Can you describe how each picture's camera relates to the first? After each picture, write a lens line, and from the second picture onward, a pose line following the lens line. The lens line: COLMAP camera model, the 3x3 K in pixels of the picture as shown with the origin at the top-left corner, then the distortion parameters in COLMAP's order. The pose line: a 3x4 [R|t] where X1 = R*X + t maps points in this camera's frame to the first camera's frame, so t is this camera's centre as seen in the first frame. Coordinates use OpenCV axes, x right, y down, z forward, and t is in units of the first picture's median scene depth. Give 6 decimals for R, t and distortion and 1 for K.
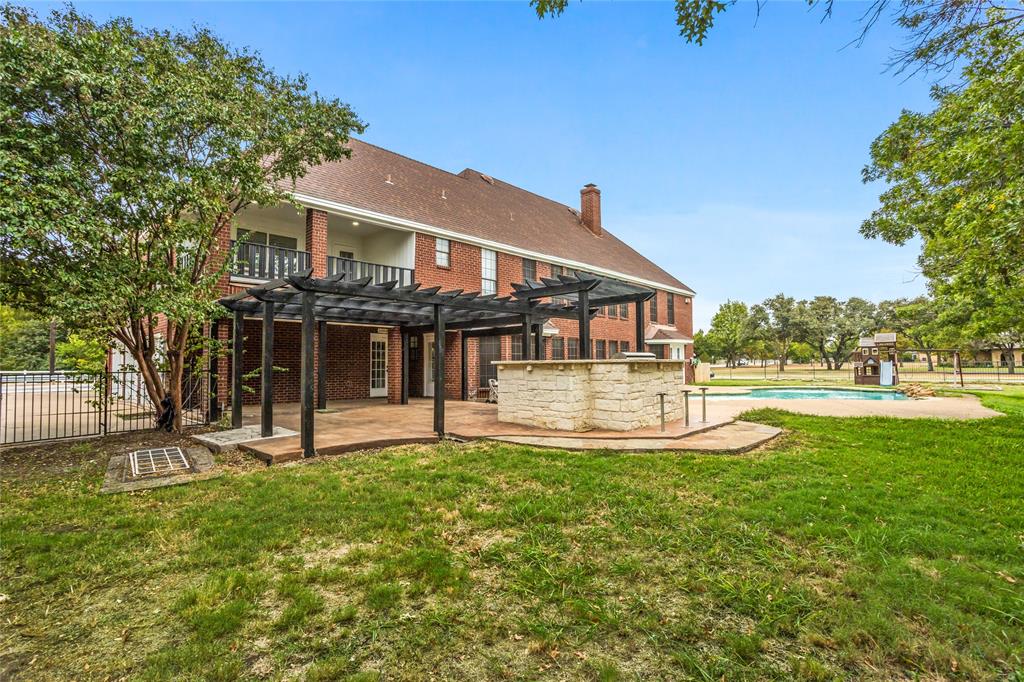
lens RADIAL K [[498.3, 0, 512.8], [0, 498.3, 354.7], [0, 0, 1]] dist [-0.060824, 0.031291]
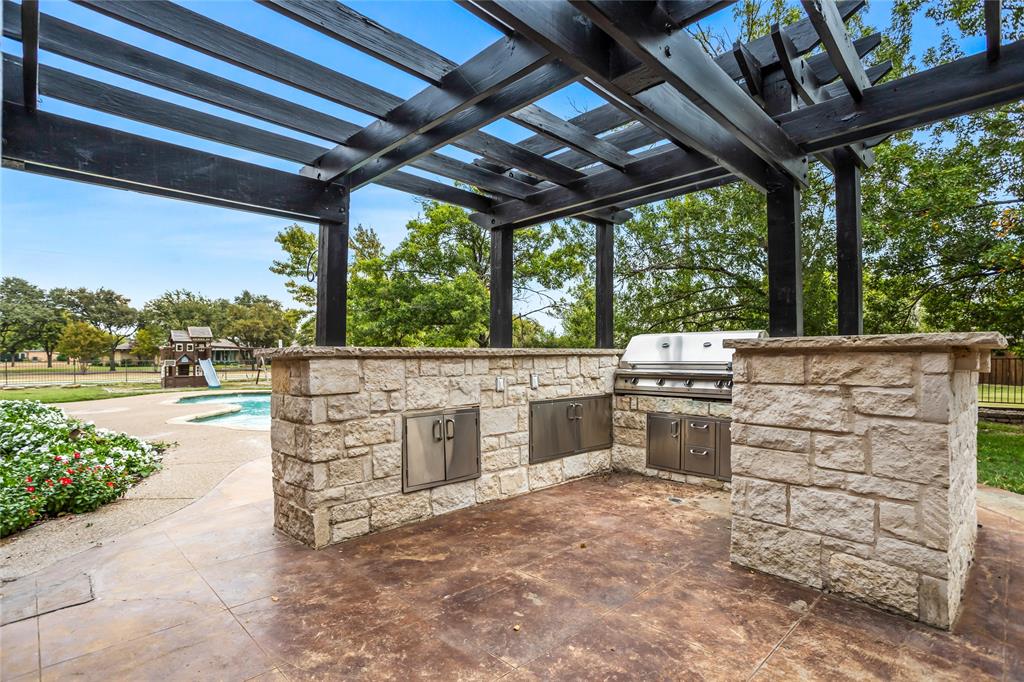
lens RADIAL K [[498.3, 0, 512.8], [0, 498.3, 354.7], [0, 0, 1]] dist [-0.060824, 0.031291]
pose [[0.029348, 0.011504, 0.999503, -0.047119], [-0.012112, 0.999864, -0.011152, 0.004042], [-0.999496, -0.011779, 0.029483, 0.200288]]
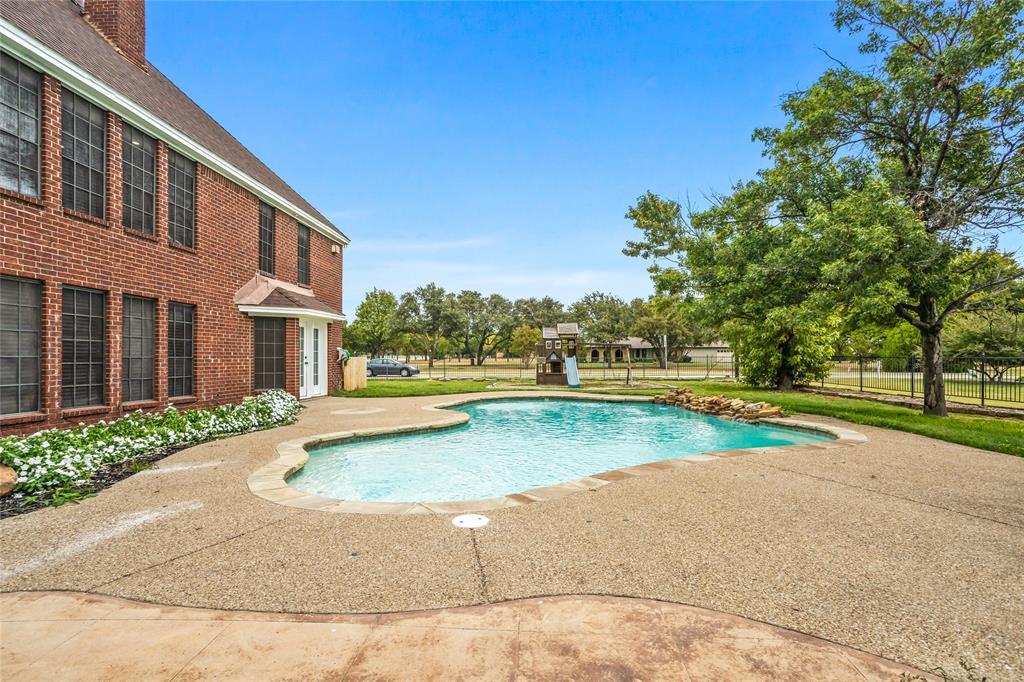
lens RADIAL K [[498.3, 0, 512.8], [0, 498.3, 354.7], [0, 0, 1]] dist [-0.060824, 0.031291]
pose [[0.765837, 0.008231, 0.642982, 0.065077], [-0.014732, 0.999880, 0.004747, 0.003772], [-0.642866, -0.013108, 0.765866, 0.192497]]
